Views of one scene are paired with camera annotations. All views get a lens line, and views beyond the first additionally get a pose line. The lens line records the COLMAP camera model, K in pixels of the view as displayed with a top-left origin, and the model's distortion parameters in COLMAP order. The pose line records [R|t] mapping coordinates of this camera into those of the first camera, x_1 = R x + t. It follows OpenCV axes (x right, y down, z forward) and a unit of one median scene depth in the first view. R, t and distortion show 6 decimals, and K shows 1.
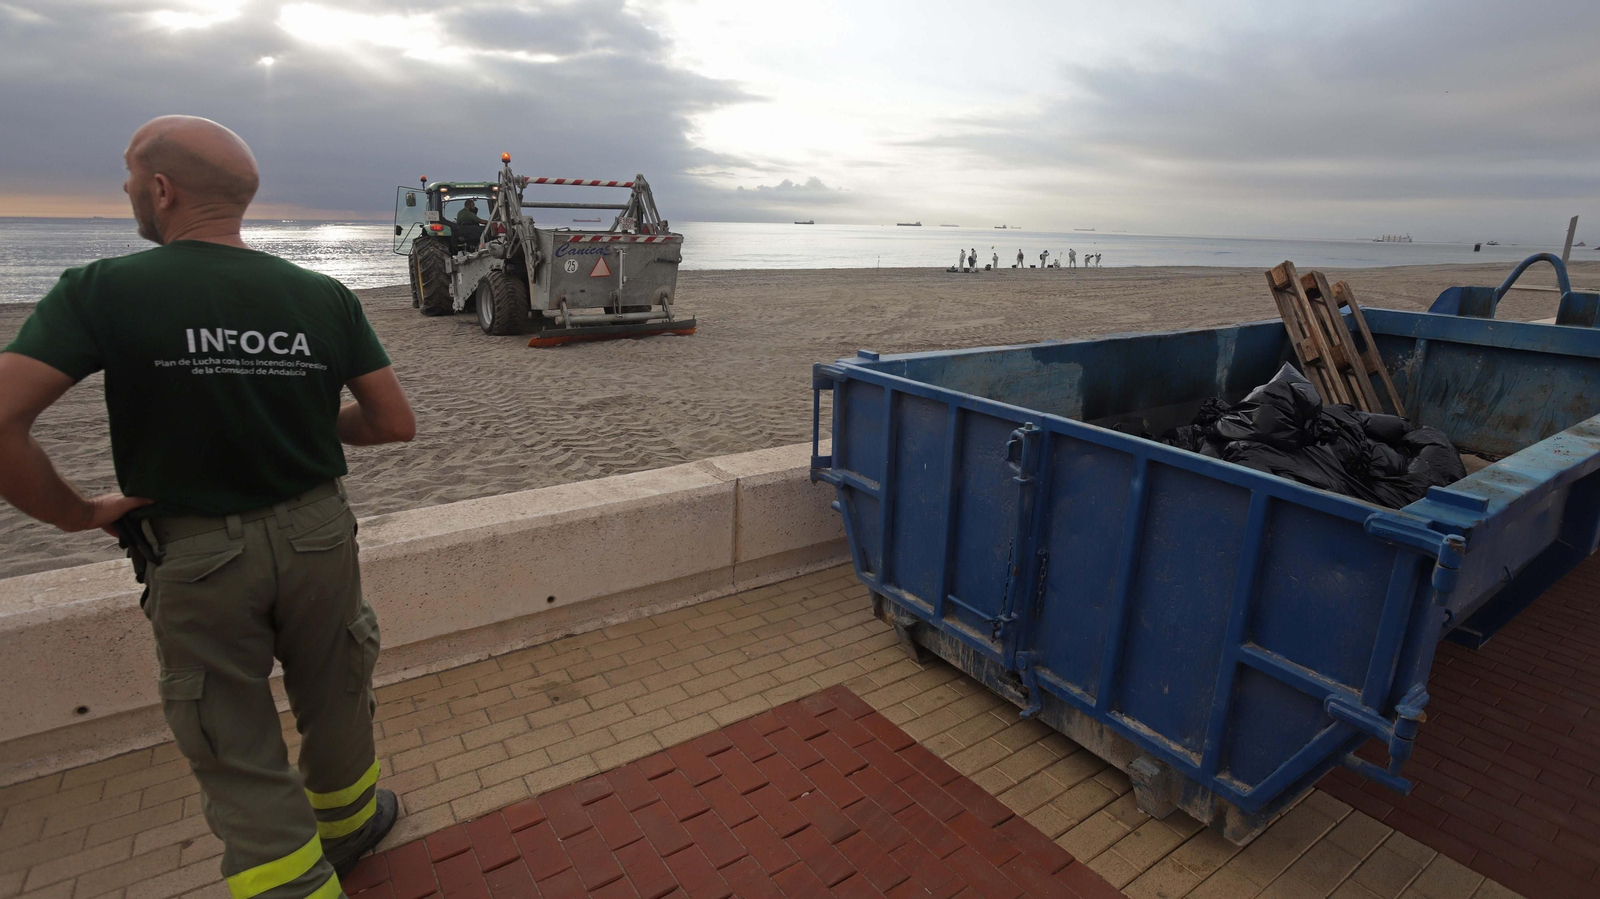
lens RADIAL K [[821.8, 0, 800.0], [0, 821.8, 449.5], [0, 0, 1]] dist [-0.070639, 0.039225]
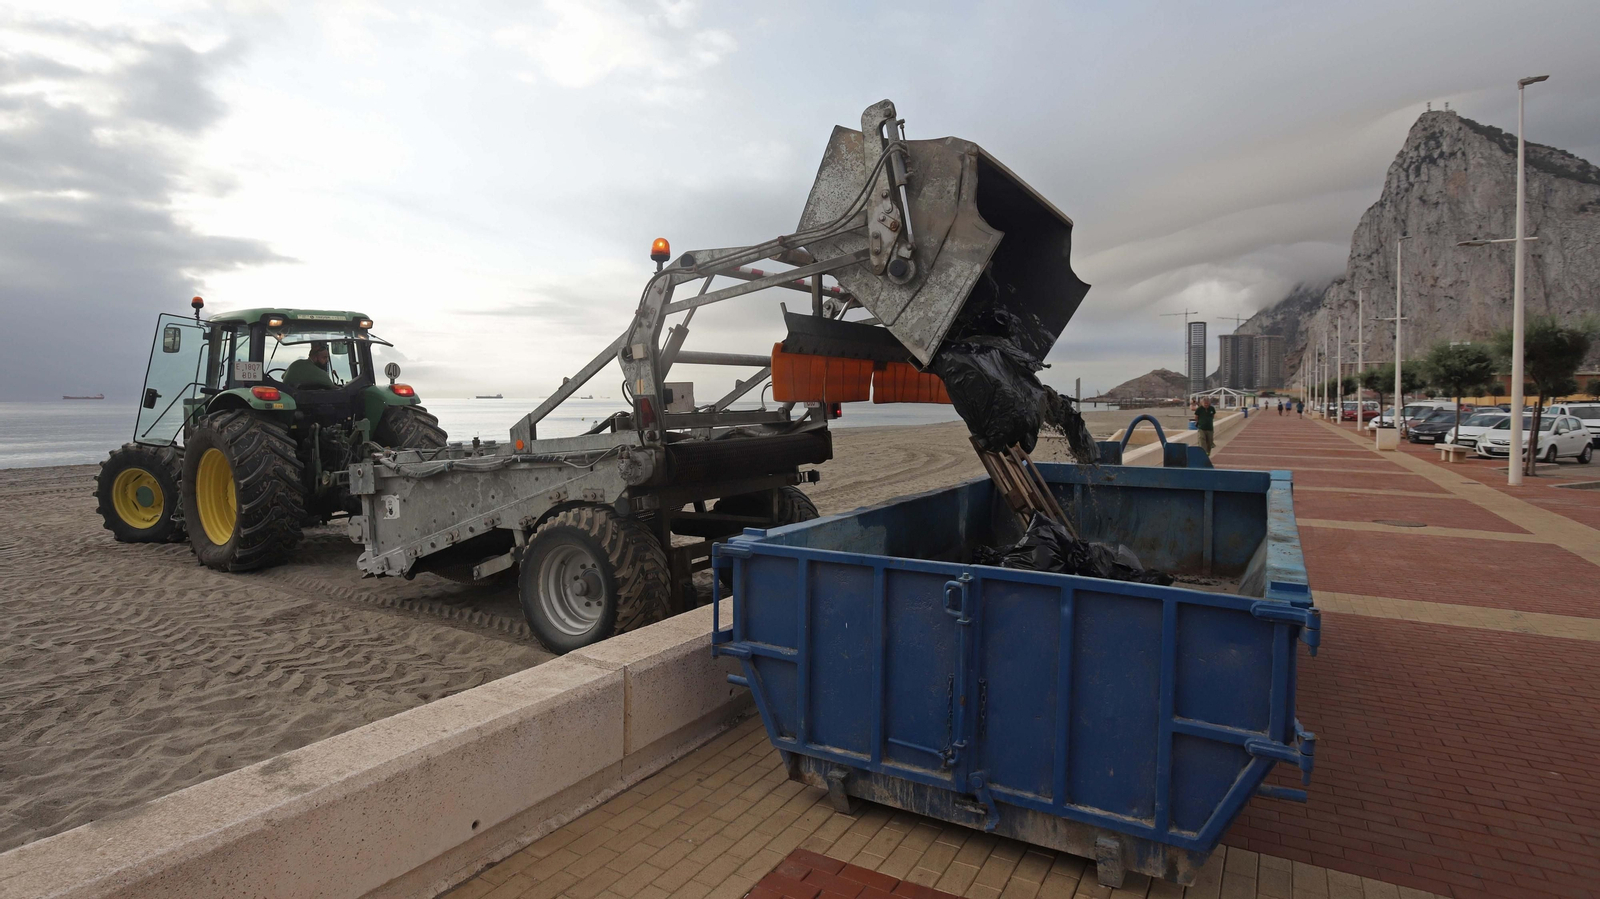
lens RADIAL K [[875.7, 0, 750.7], [0, 875.7, 416.7], [0, 0, 1]] dist [-0.062050, 0.029557]
pose [[0.918352, -0.025043, 0.394972, -0.402210], [0.119581, 0.968907, -0.216607, -0.012422], [-0.377267, 0.246153, 0.892793, -0.086313]]
